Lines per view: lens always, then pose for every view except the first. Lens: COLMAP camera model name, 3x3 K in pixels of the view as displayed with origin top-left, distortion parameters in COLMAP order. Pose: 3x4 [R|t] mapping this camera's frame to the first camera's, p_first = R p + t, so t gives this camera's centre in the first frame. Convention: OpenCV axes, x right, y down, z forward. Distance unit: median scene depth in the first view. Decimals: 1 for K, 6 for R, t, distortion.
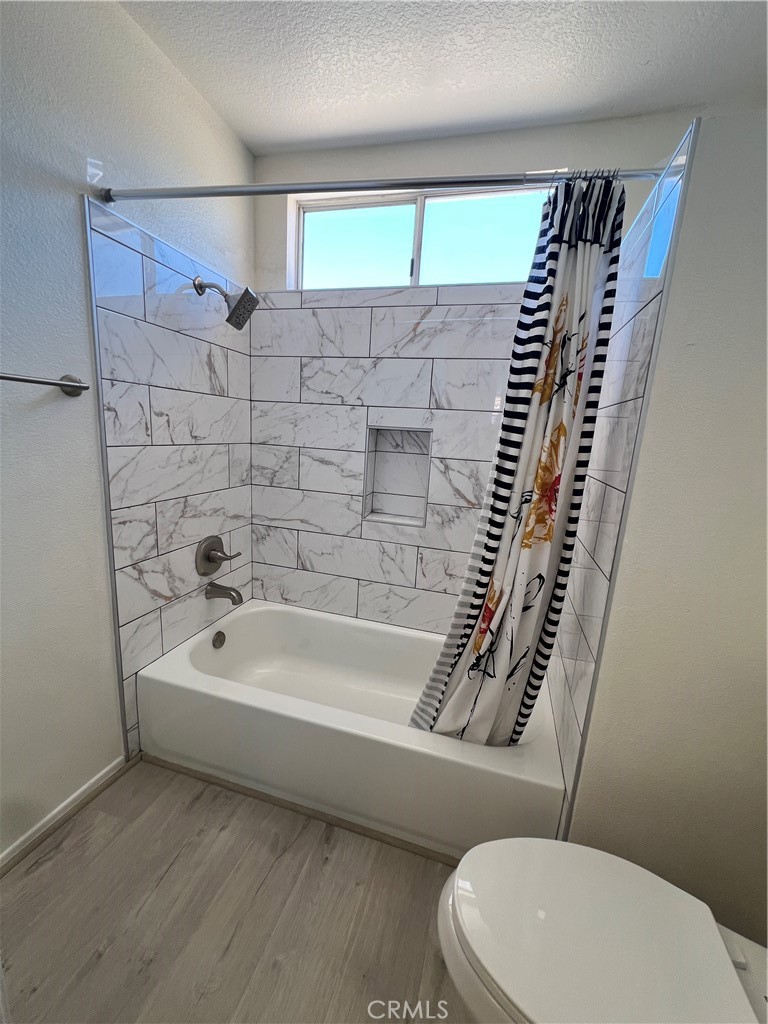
lens RADIAL K [[409.0, 0, 384.0], [0, 409.0, 512.0], [0, 0, 1]] dist [-0.001564, 0.000259]
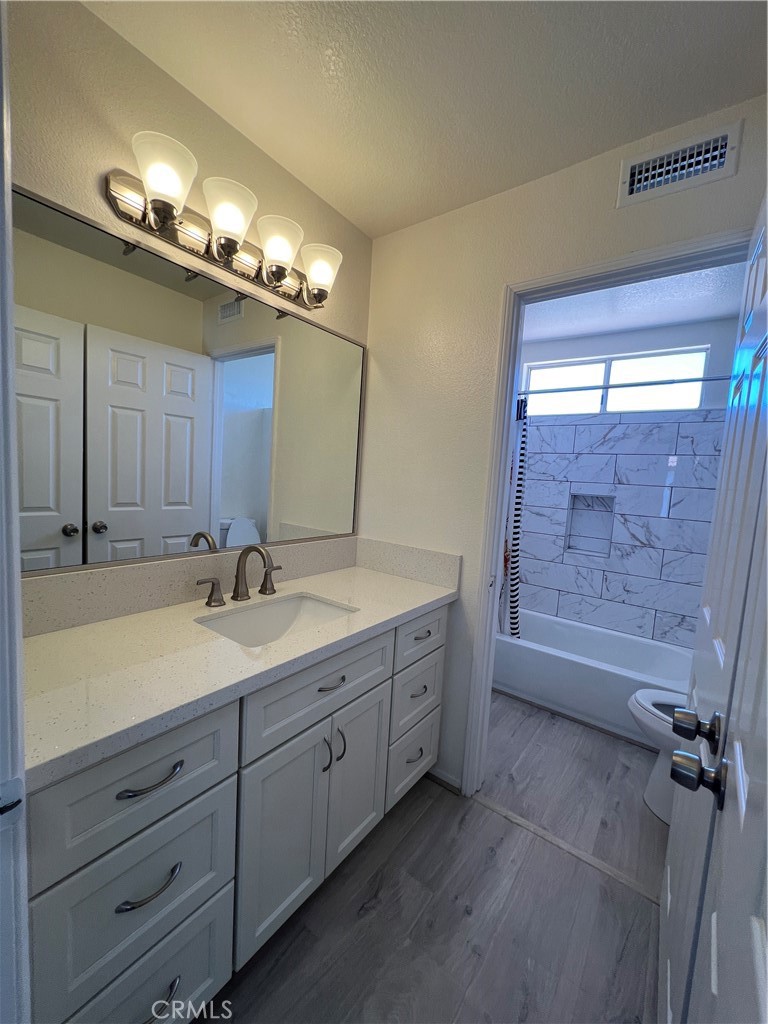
lens RADIAL K [[408.0, 0, 384.0], [0, 408.0, 512.0], [0, 0, 1]] dist [-0.000947, 0.000653]
pose [[0.936427, 0.029148, -0.349650, -0.169223], [-0.075823, 0.989807, -0.120553, 0.119120], [0.342572, 0.139400, 0.929092, -0.780535]]
